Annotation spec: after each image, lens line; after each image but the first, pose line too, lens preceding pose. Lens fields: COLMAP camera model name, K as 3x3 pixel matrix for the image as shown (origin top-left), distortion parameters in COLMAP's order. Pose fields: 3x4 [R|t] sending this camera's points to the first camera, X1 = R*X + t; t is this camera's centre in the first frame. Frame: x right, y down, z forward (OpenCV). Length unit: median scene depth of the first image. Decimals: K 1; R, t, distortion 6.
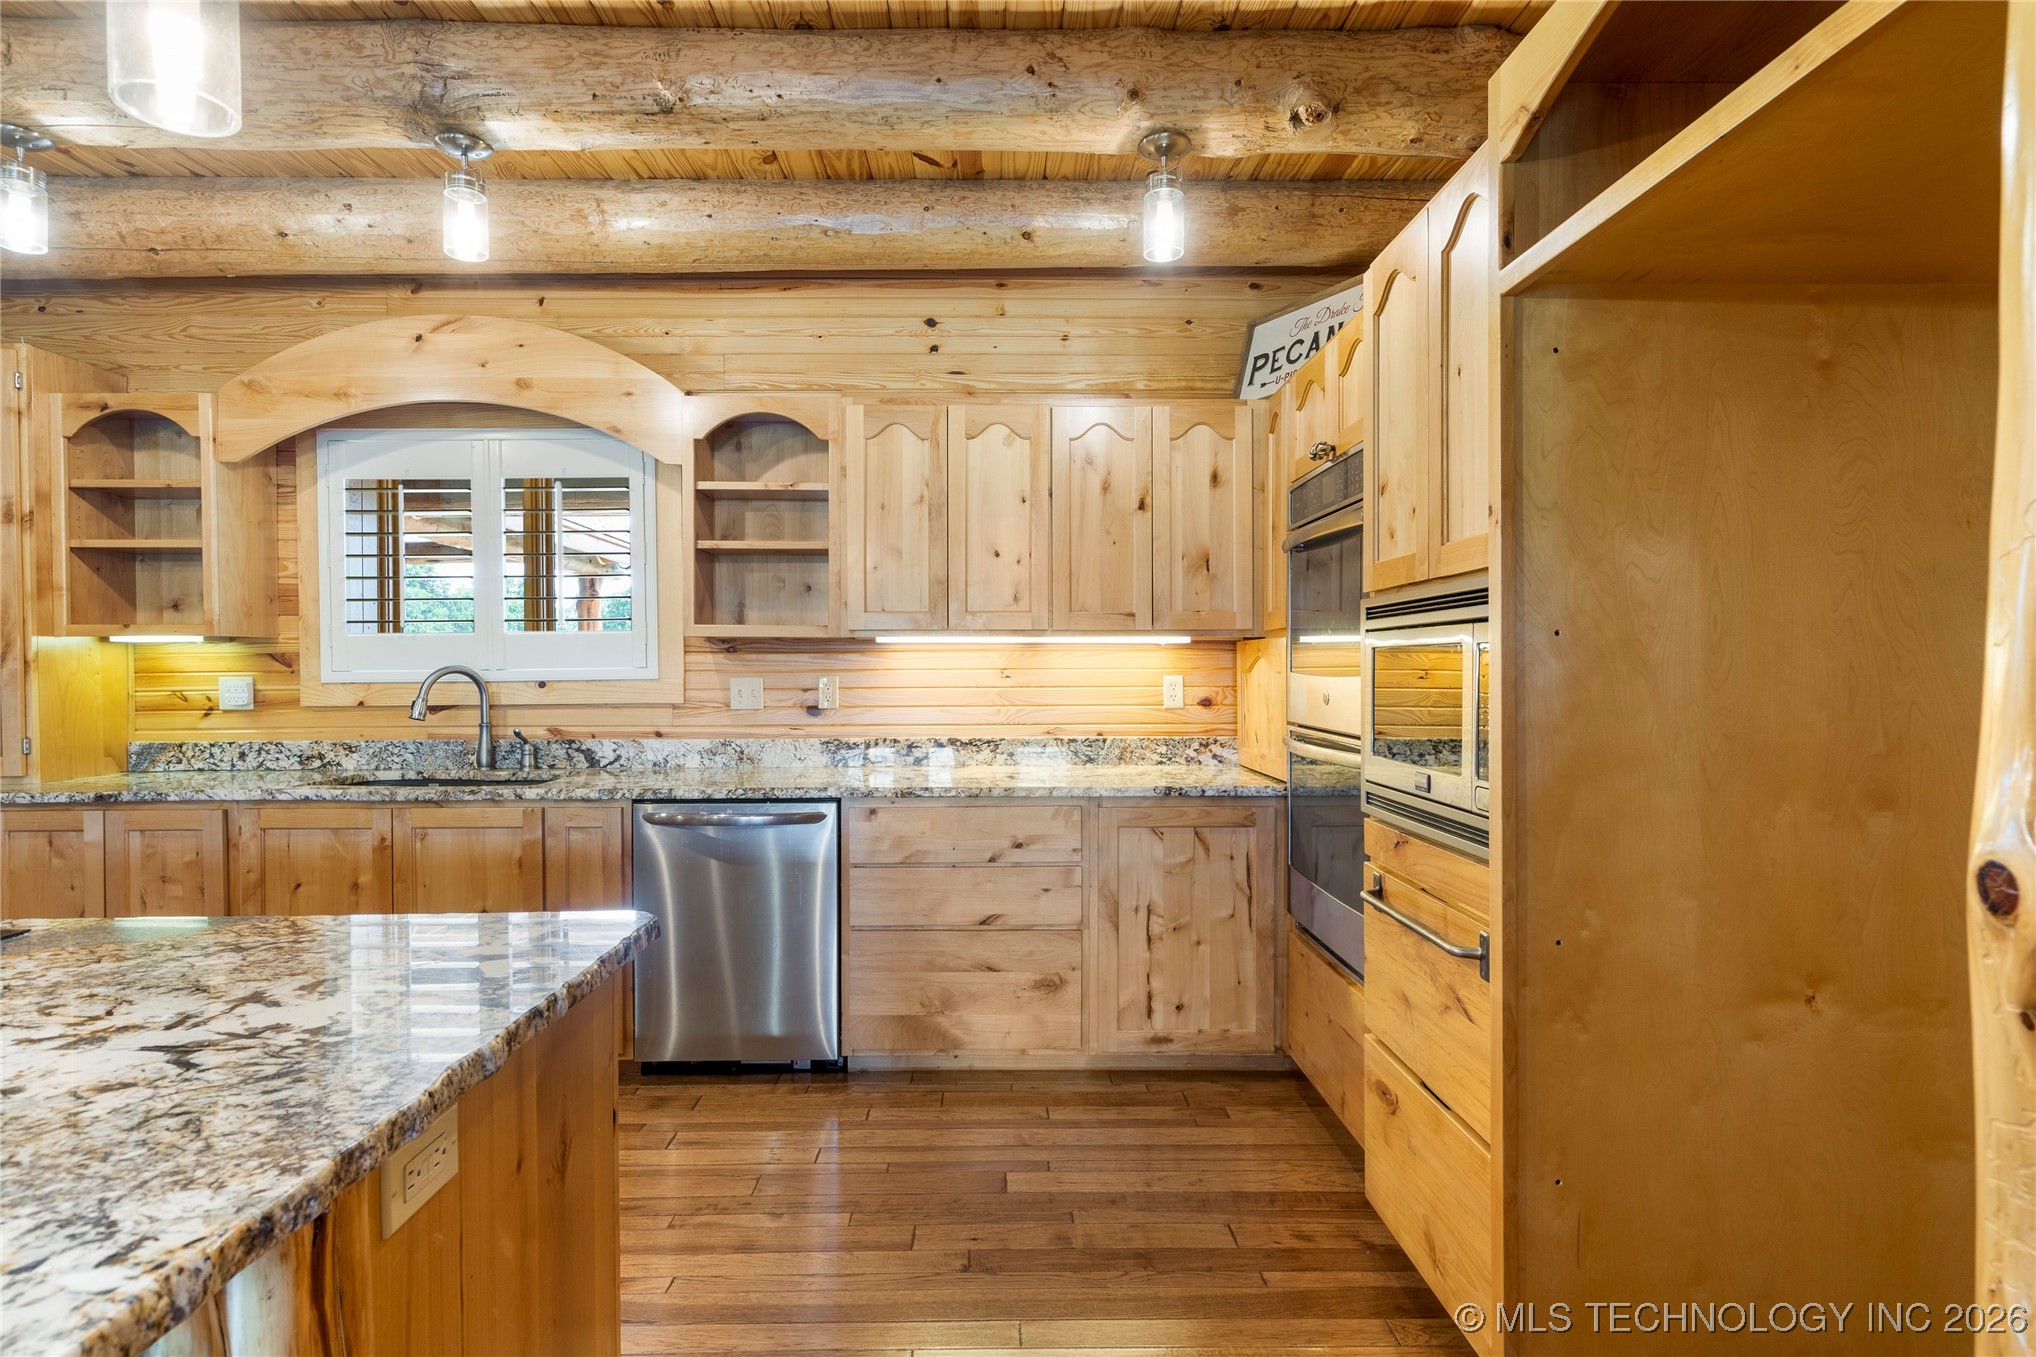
lens RADIAL K [[1065.5, 0, 1016.1], [0, 1065.5, 677.9], [0, 0, 1]] dist [0.005672, 0.001493]
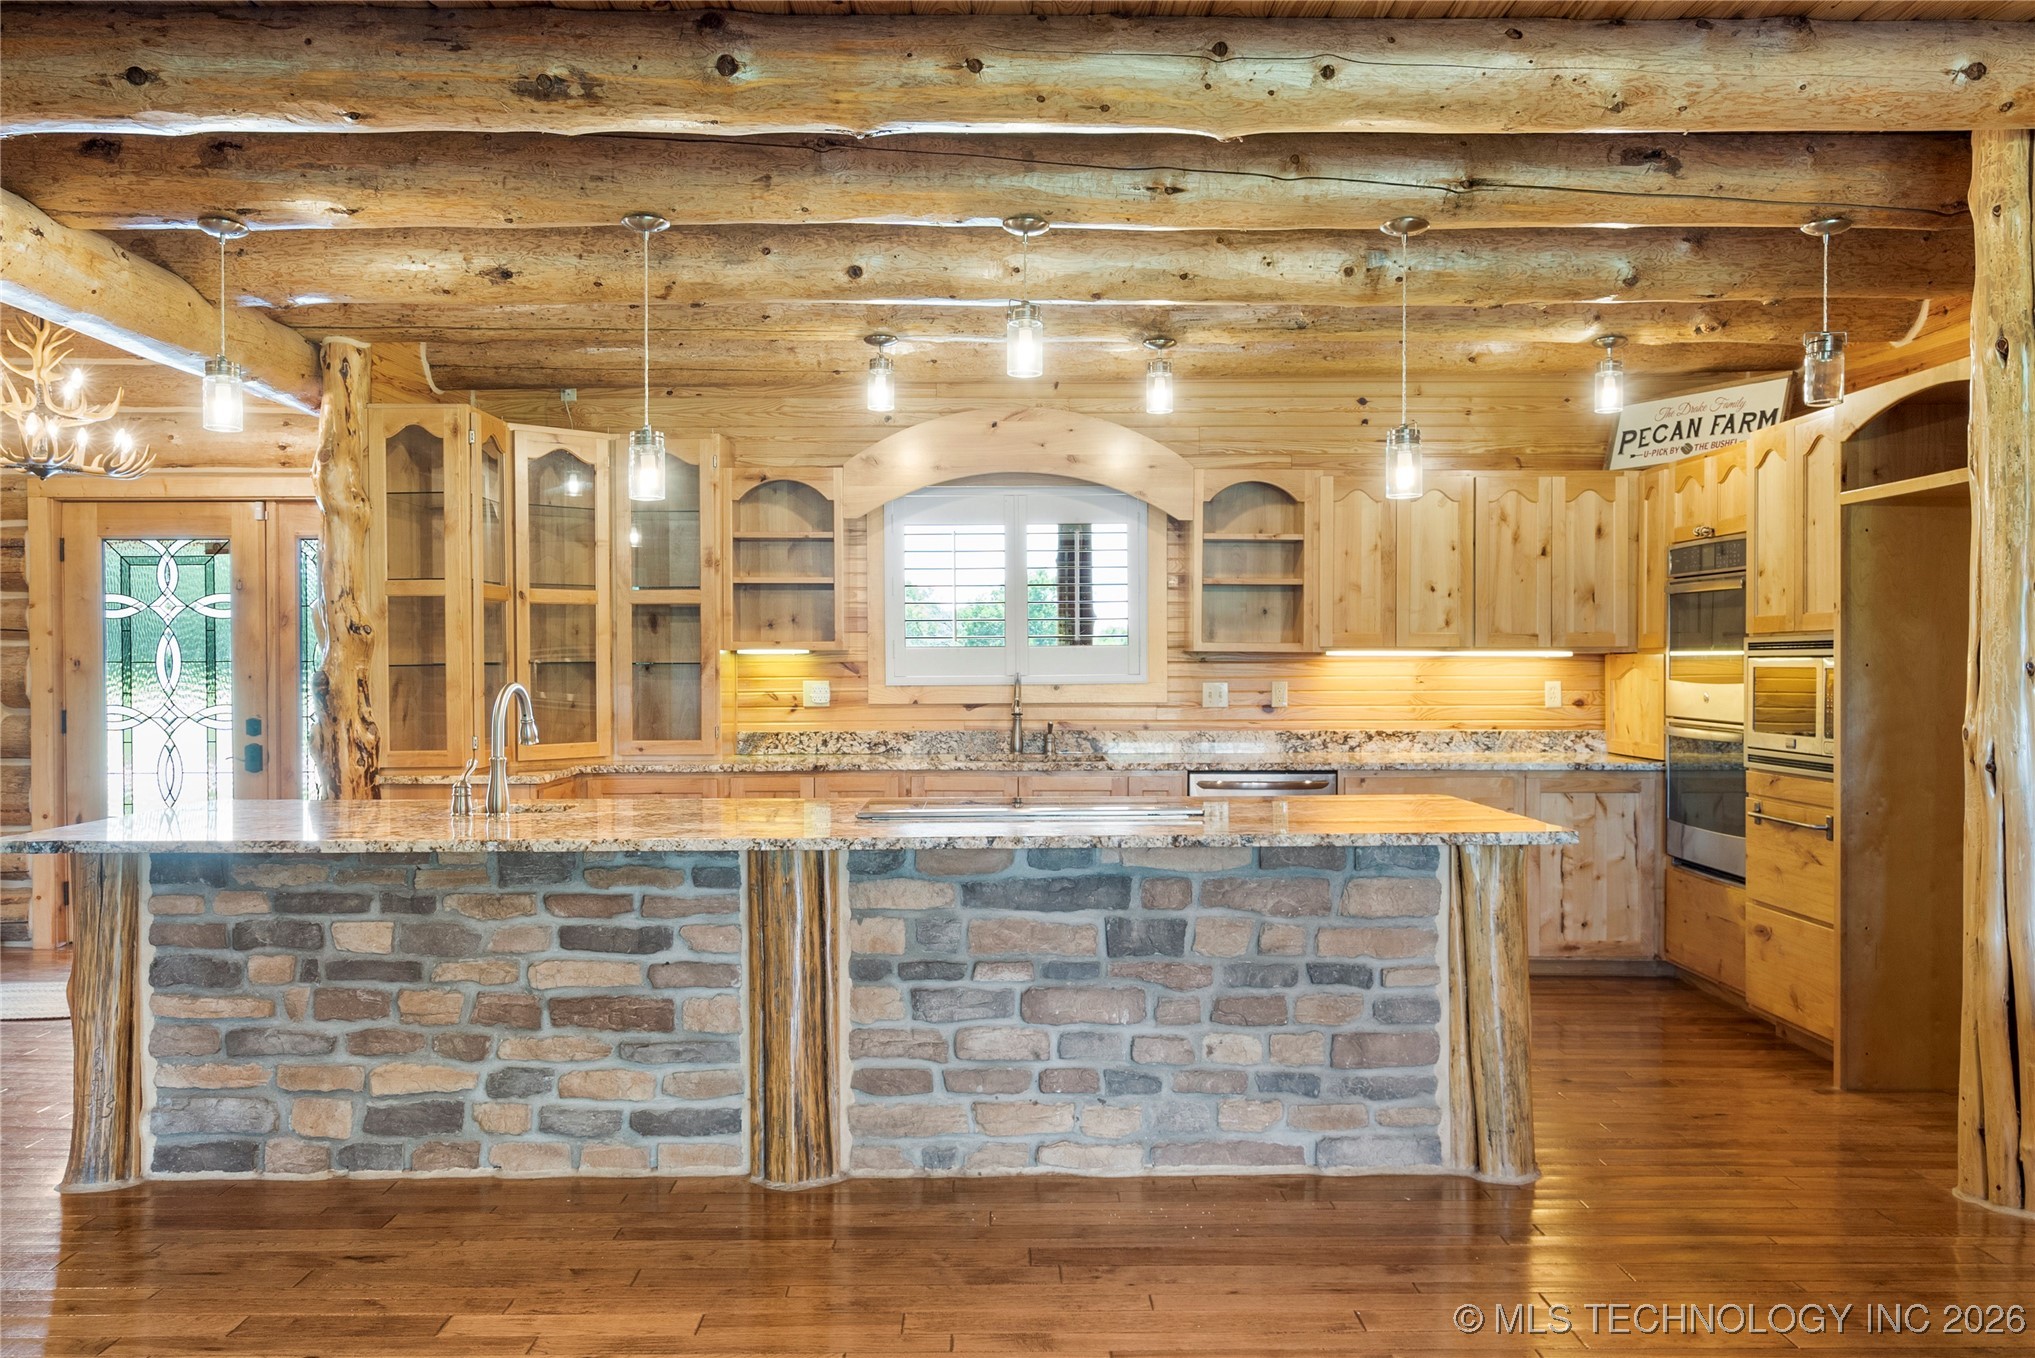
lens RADIAL K [[1605.5, 0, 1019.7], [0, 1605.5, 675.9], [0, 0, 1]] dist [0.012510, 0.008572]
pose [[0.999982, 0.002152, -0.005672, -0.515220], [-0.002155, 0.999998, -0.000513, -0.006821], [0.005671, 0.000525, 0.999984, -0.983241]]
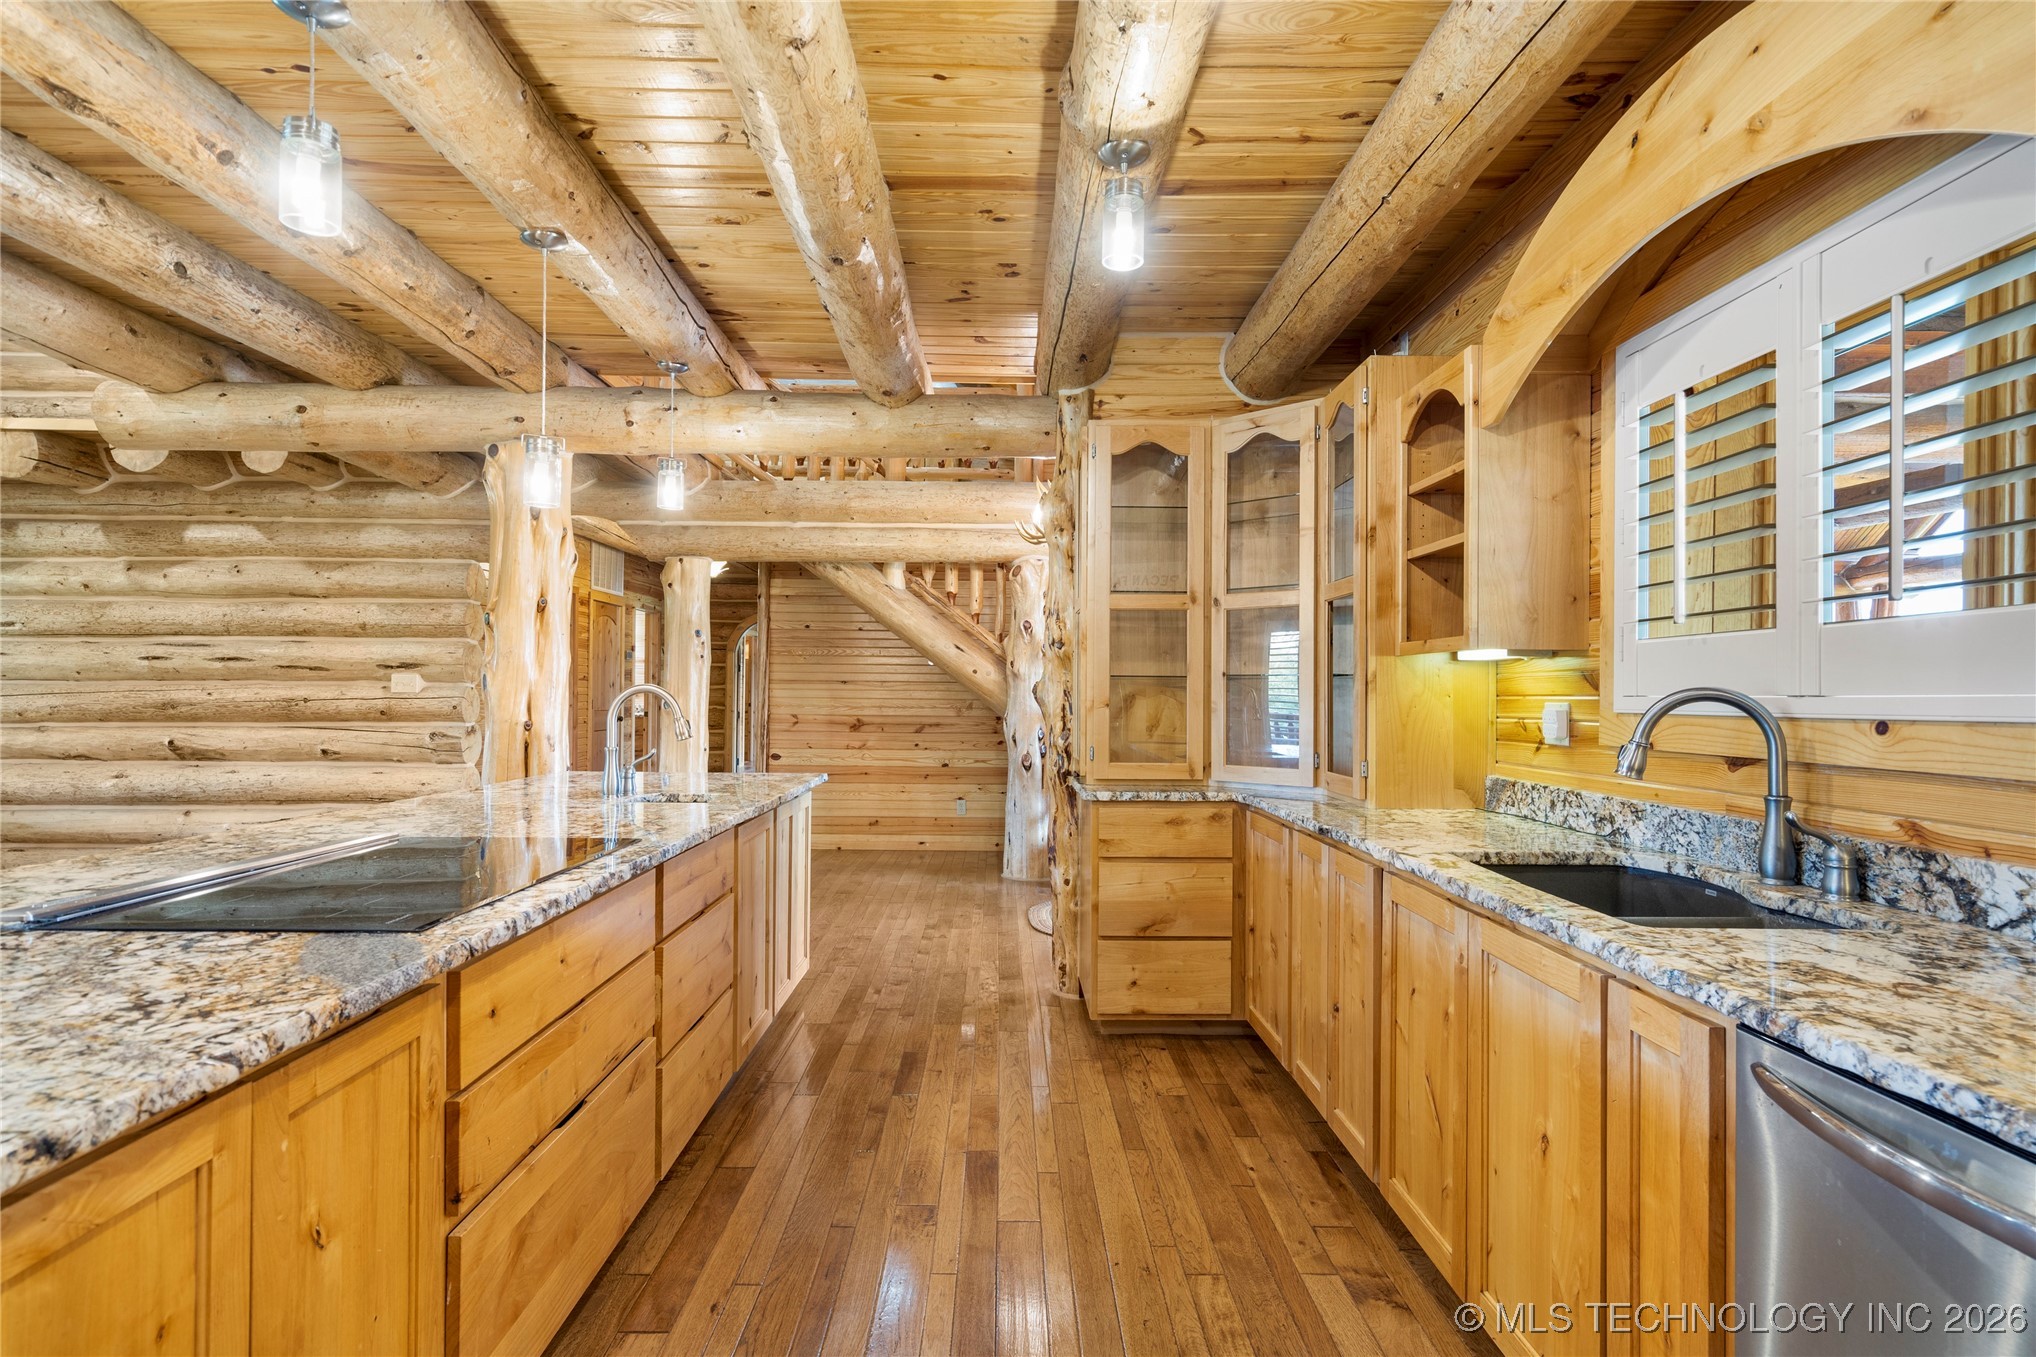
lens RADIAL K [[1065.5, 0, 1020.5], [0, 1065.5, 687.6], [0, 0, 1]] dist [0.005672, 0.001493]
pose [[0.014259, 0.002130, -0.999896, 0.036088], [-0.015645, 0.999876, 0.001907, -0.007400], [0.999776, 0.015617, 0.014290, 0.651817]]
